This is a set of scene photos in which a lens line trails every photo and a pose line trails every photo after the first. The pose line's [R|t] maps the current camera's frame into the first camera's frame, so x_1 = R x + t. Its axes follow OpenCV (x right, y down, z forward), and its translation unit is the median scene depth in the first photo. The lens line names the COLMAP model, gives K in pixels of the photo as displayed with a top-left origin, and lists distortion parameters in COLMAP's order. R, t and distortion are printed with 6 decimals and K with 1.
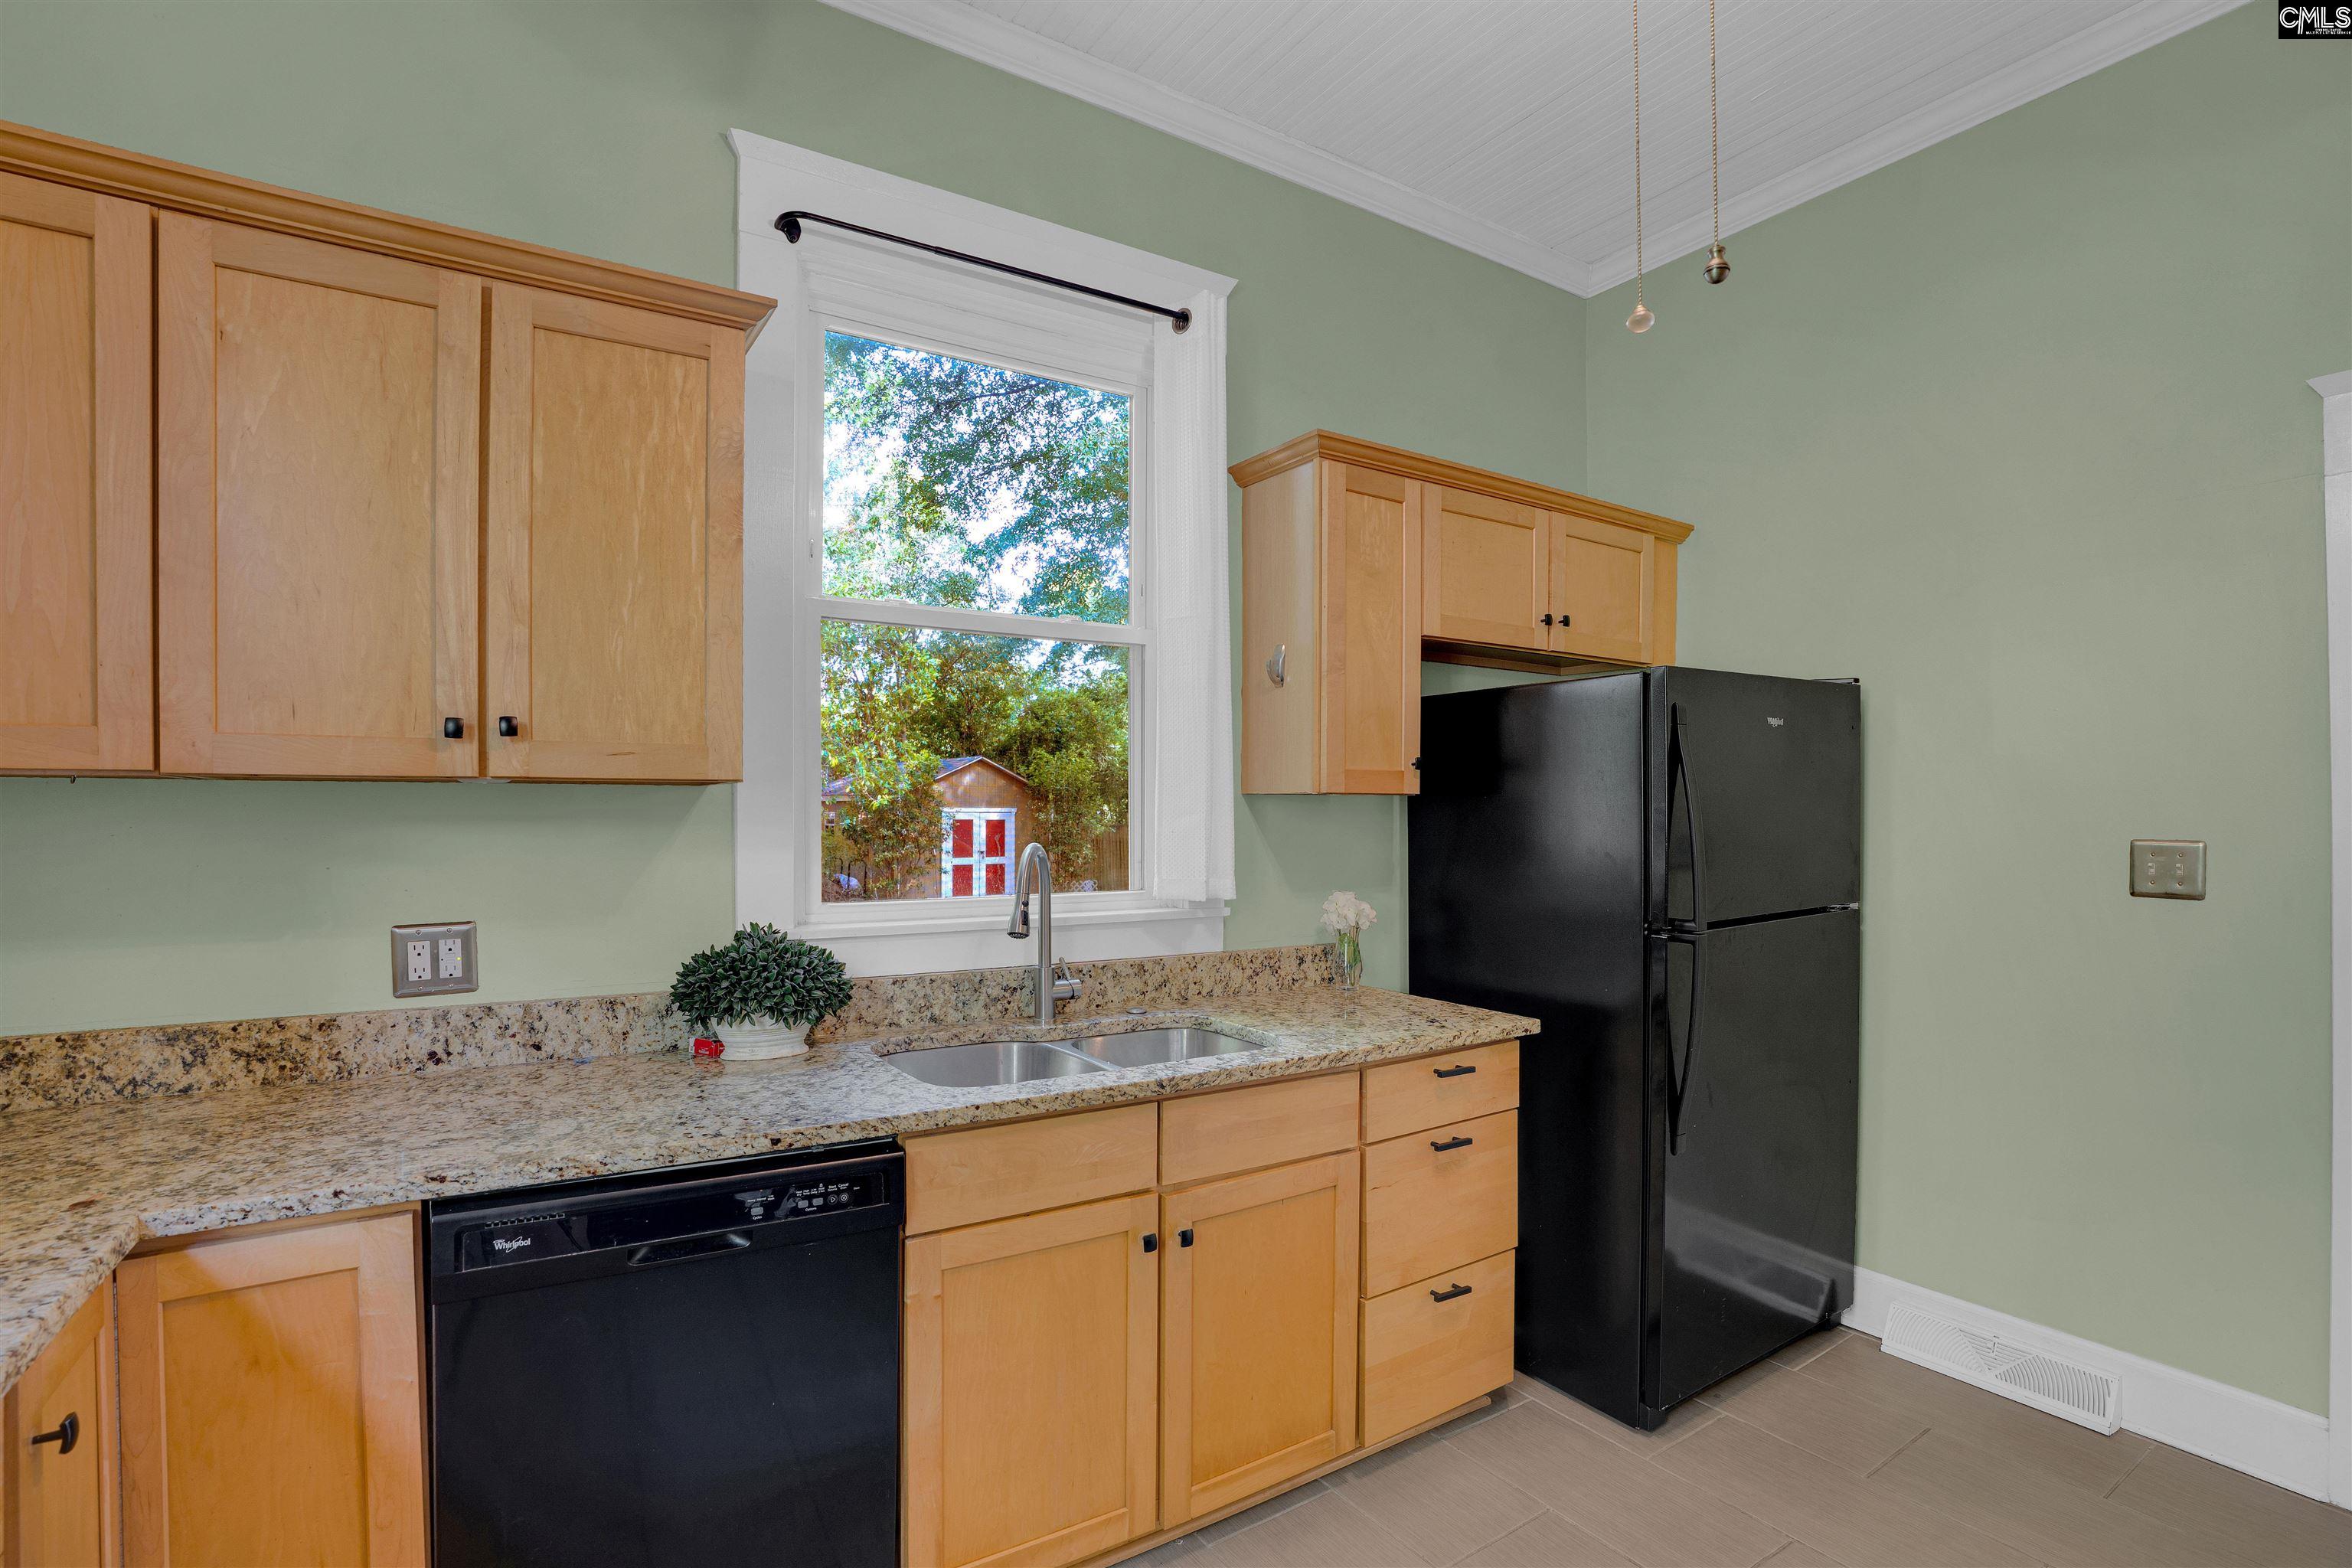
lens RADIAL K [[1083.9, 0, 1177.9], [0, 1083.9, 797.9], [0, 0, 1]] dist [-0.023140, 0.000538]
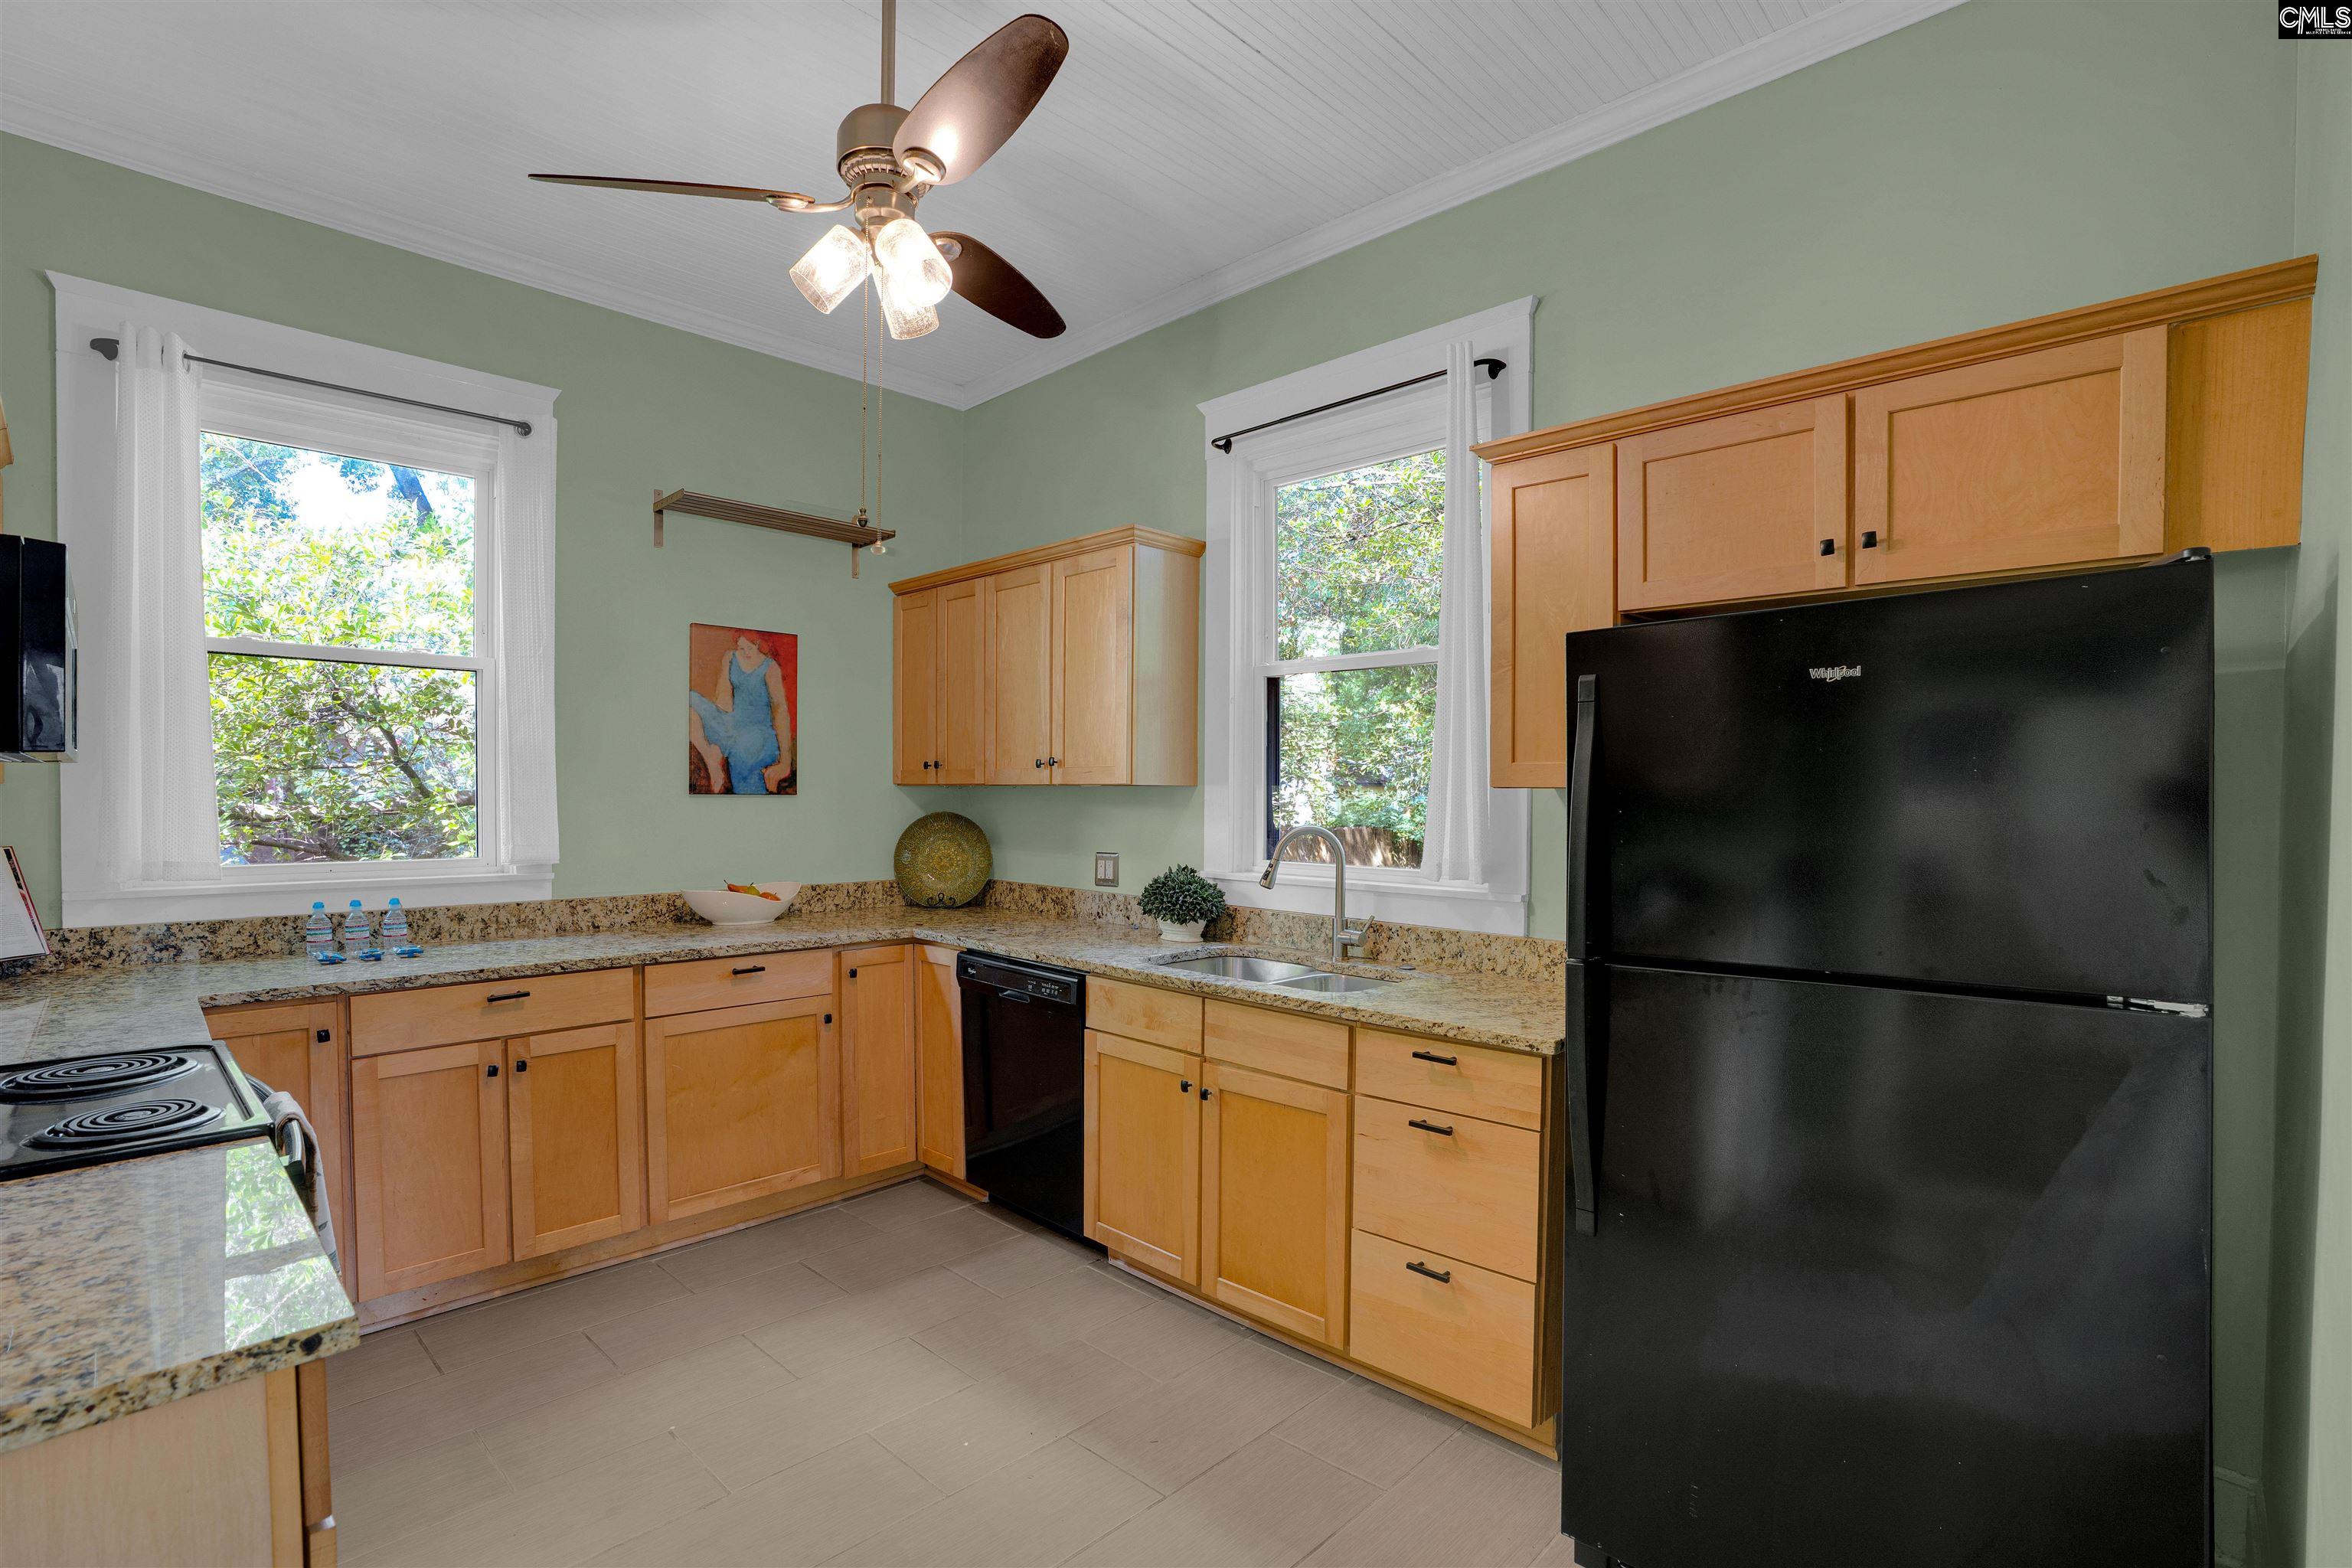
lens RADIAL K [[1083.9, 0, 1184.9], [0, 1083.9, 796.4], [0, 0, 1]] dist [-0.023140, 0.000538]
pose [[0.234950, -0.002693, -0.972004, 1.351331], [0.007858, 0.999969, -0.000872, 0.007756], [0.971976, -0.007433, 0.234964, 0.607568]]
